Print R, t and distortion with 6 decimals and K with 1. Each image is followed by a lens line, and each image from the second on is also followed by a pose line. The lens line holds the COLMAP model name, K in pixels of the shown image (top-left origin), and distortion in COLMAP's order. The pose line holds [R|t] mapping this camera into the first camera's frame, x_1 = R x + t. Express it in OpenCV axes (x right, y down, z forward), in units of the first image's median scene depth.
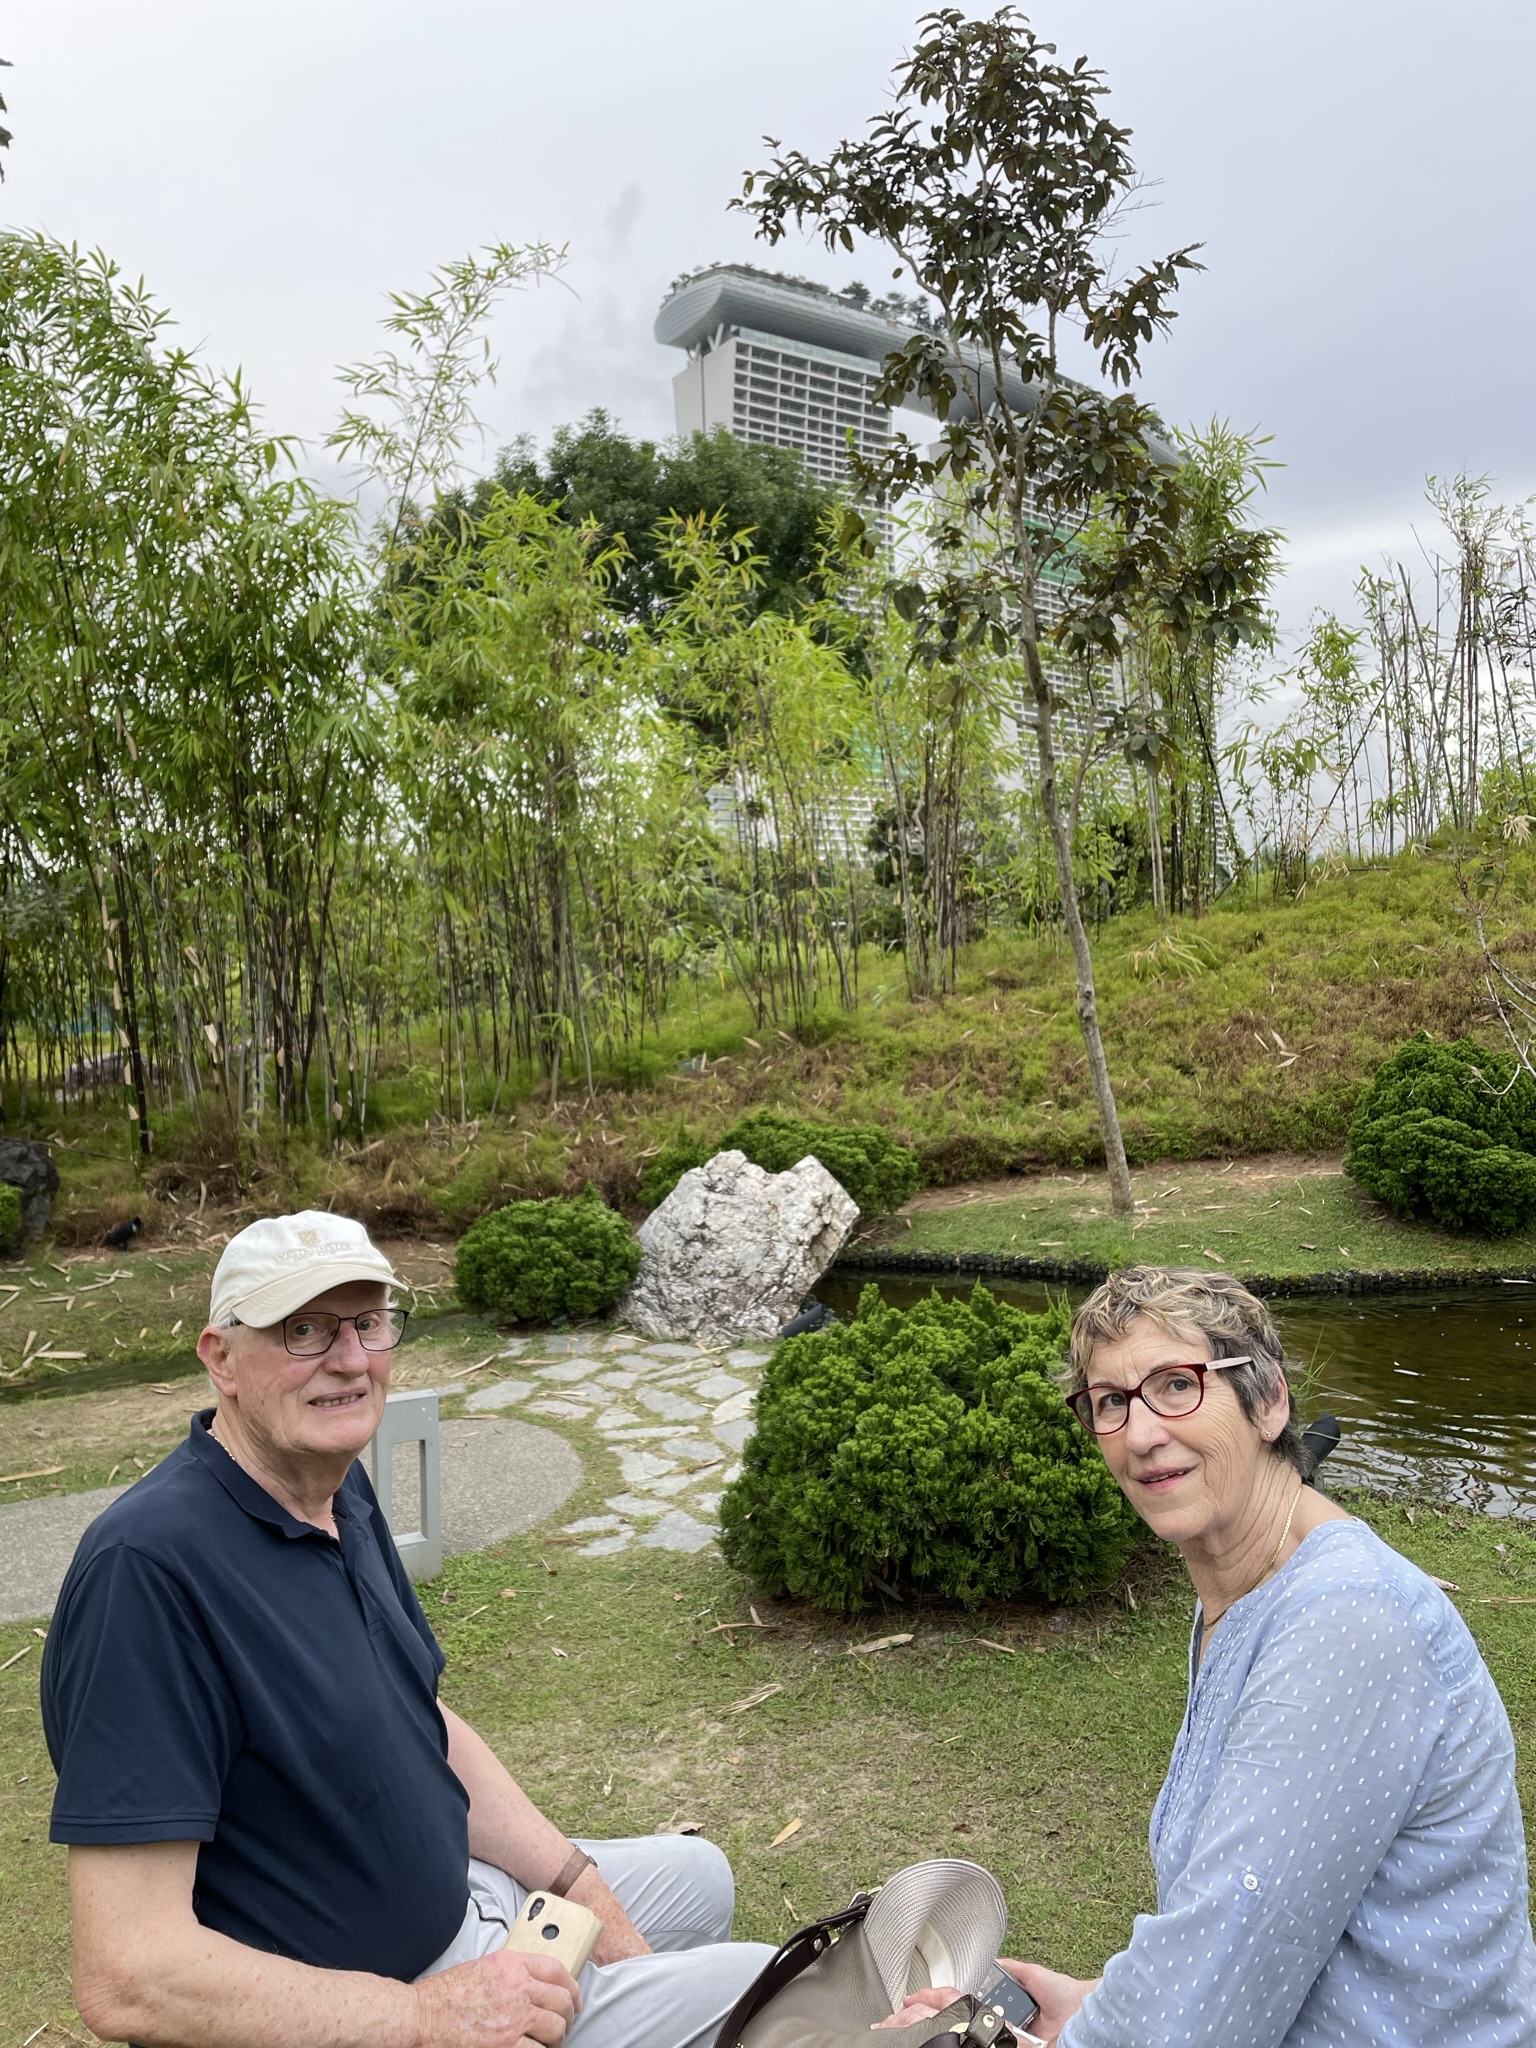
lens RADIAL K [[1509.5, 0, 755.0], [0, 1509.5, 1019.0], [0, 0, 1]] dist [0.014356, 0.000715]
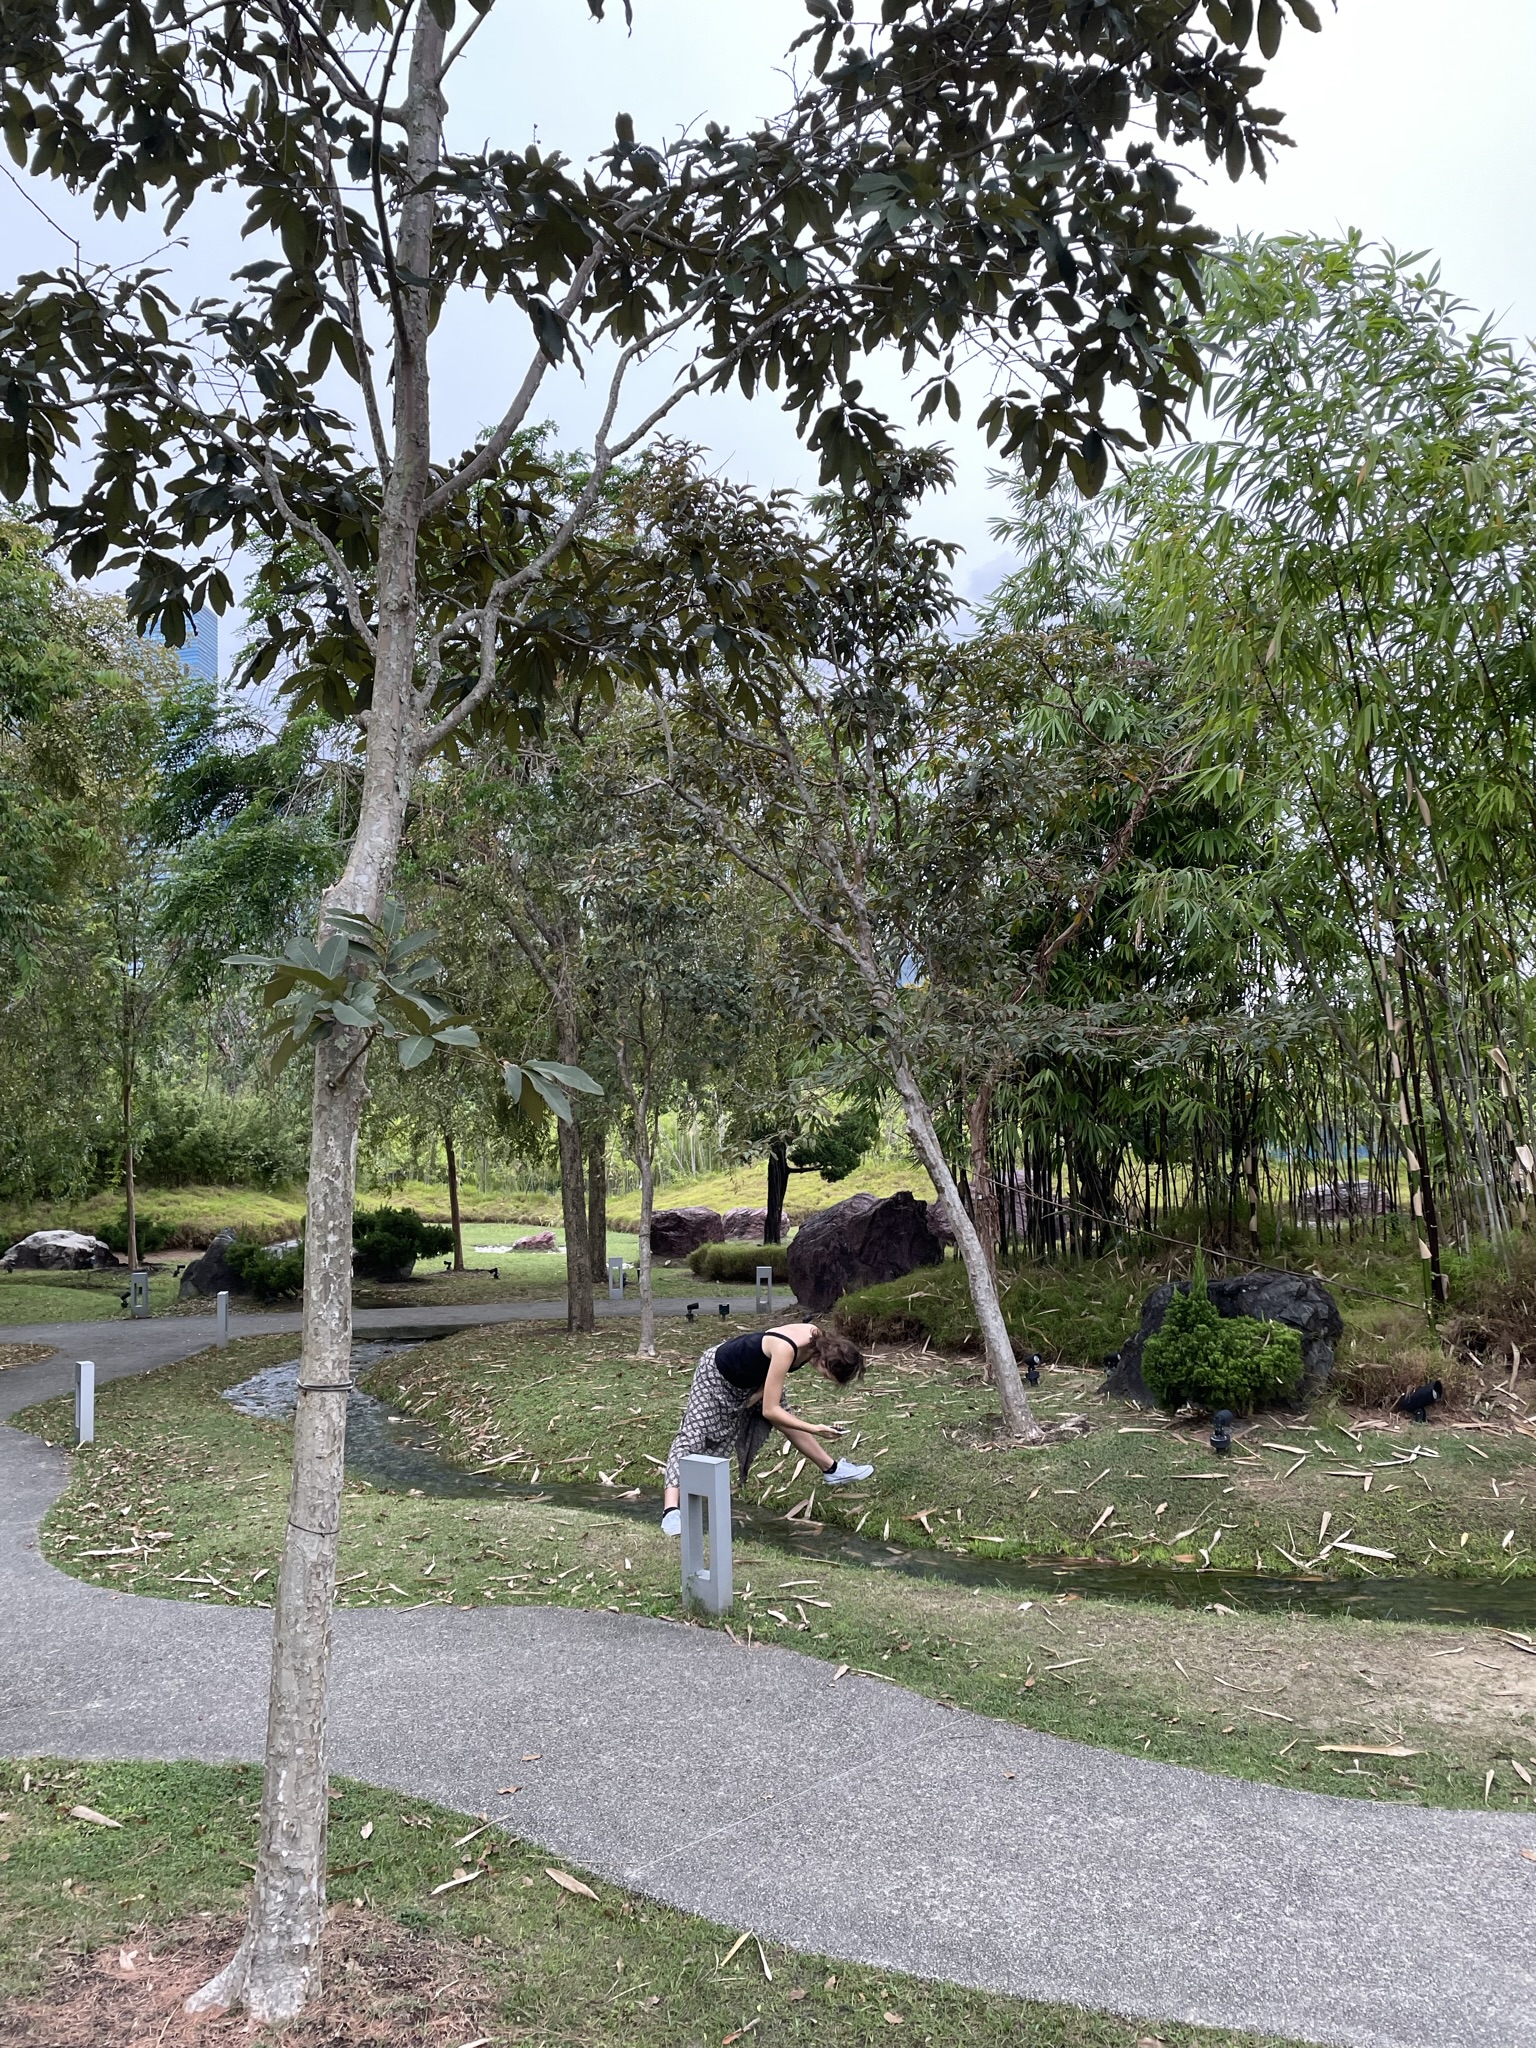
lens RADIAL K [[1509.5, 0, 769.1], [0, 1509.5, 1022.5], [0, 0, 1]] dist [0.014356, 0.000715]
pose [[0.727999, -0.039684, -0.684428, -0.106090], [-0.019274, 0.996744, -0.078294, 0.009980], [0.685307, 0.070190, 0.724864, 0.152700]]
